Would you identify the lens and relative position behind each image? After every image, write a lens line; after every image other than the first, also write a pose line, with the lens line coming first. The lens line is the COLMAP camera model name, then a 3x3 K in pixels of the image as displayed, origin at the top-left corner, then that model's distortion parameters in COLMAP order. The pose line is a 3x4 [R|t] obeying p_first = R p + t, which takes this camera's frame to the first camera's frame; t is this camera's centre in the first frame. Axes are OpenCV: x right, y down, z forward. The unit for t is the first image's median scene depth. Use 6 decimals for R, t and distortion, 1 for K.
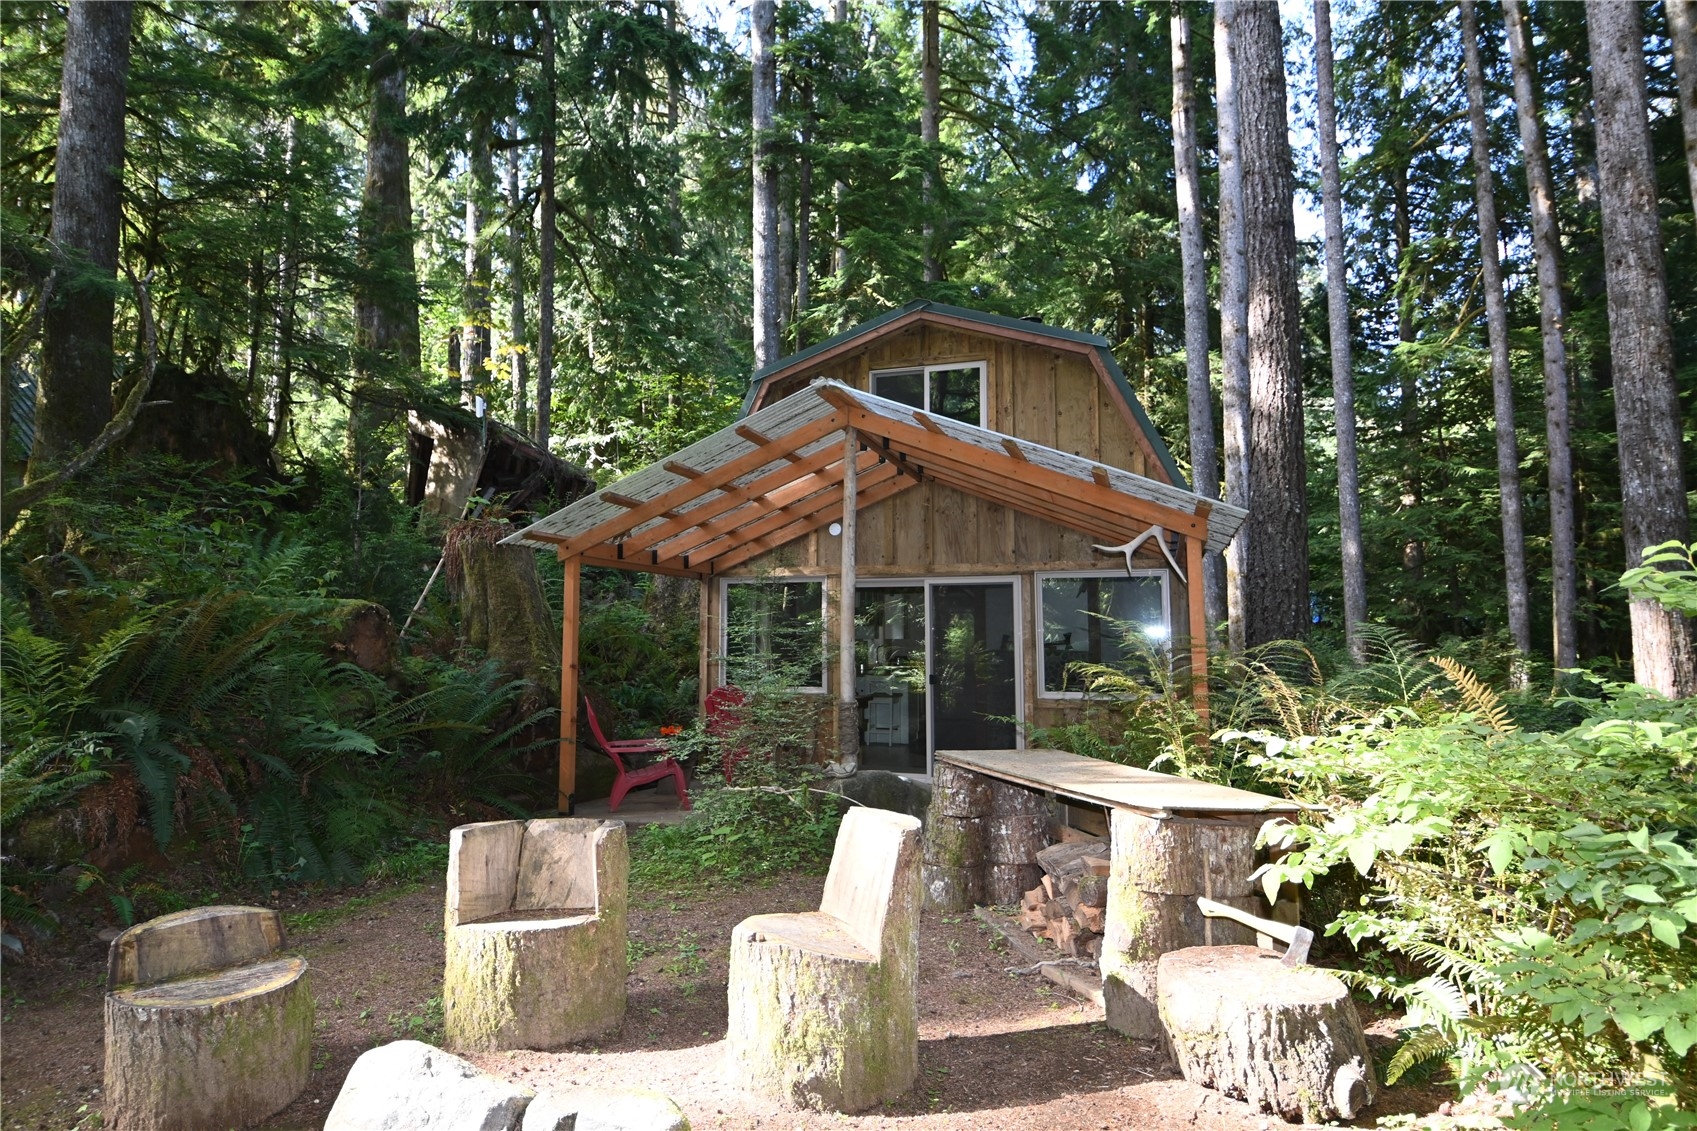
lens RADIAL K [[999.1, 0, 844.7], [0, 999.1, 563.1], [0, 0, 1]] dist [-0.005542, -0.003500]
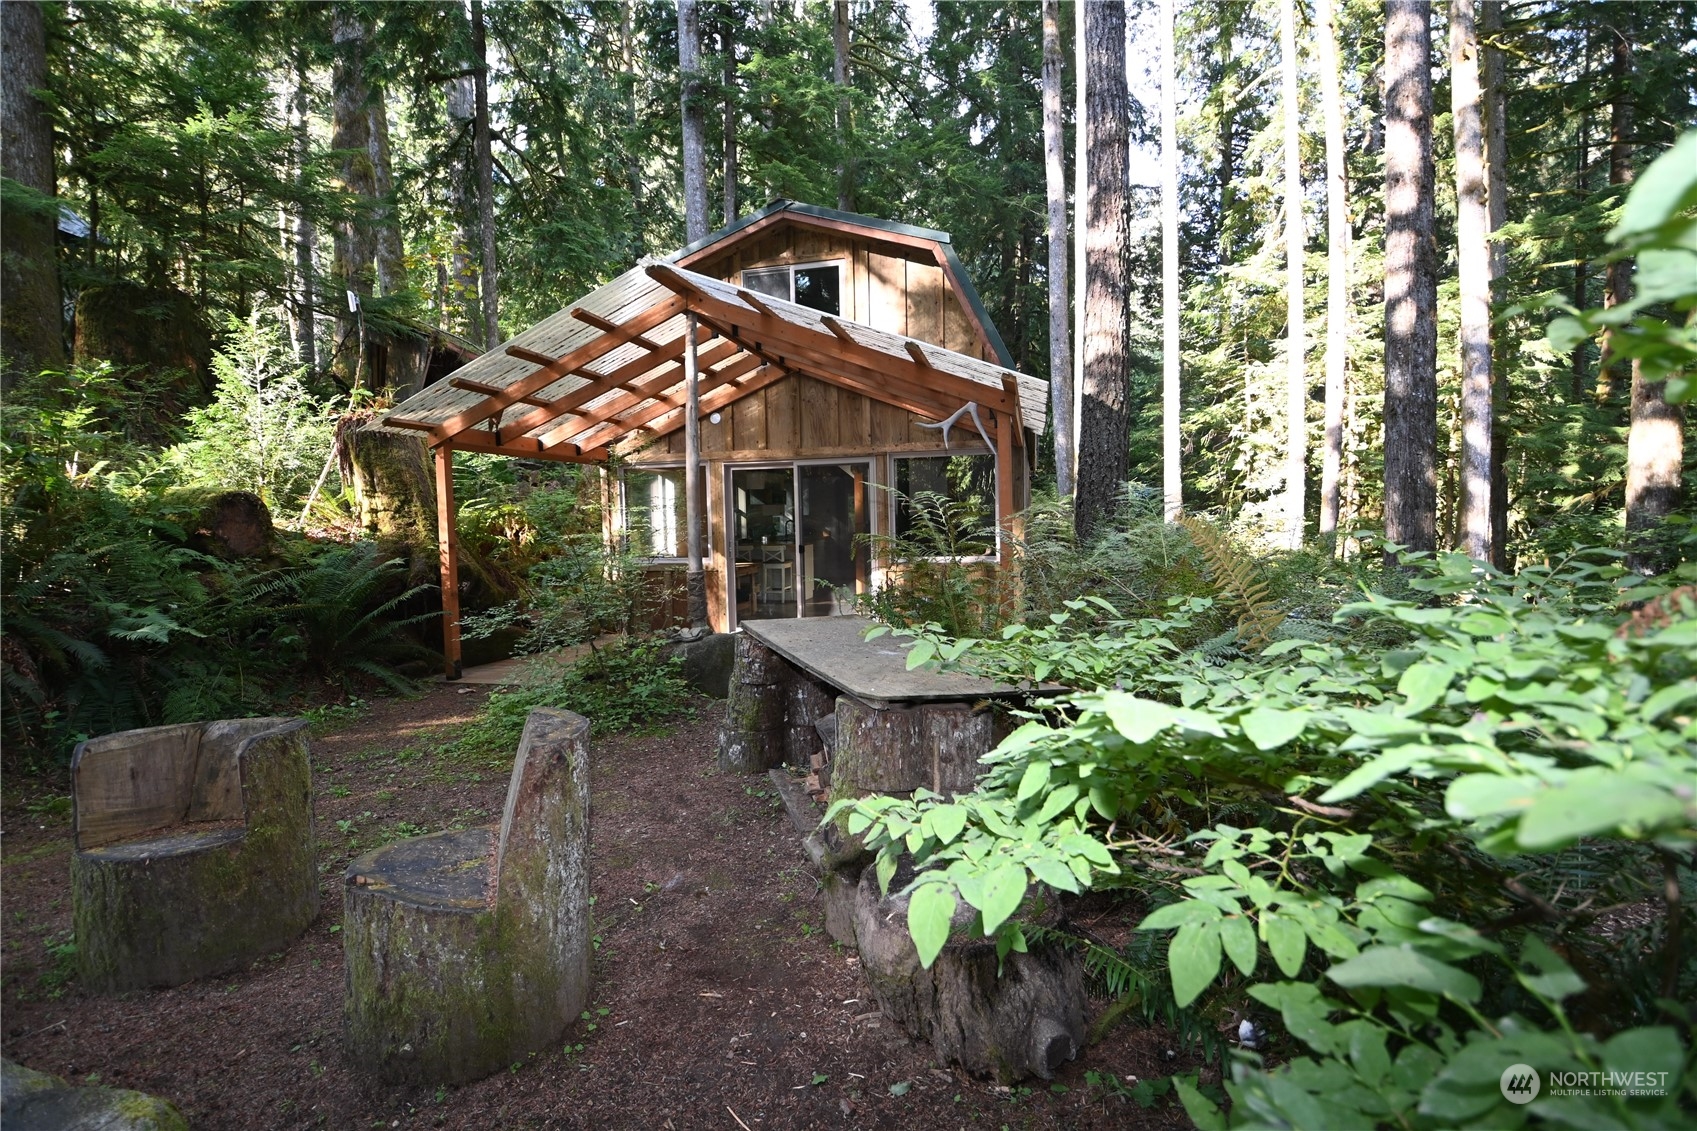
lens RADIAL K [[753.9, 0, 851.4], [0, 753.9, 567.8], [0, 0, 1]] dist [-0.002956, -0.001646]
pose [[0.997852, -0.025325, 0.060412, 0.115926], [0.016360, 0.989367, 0.144514, 0.017230], [-0.063429, -0.143215, 0.987657, 0.166429]]
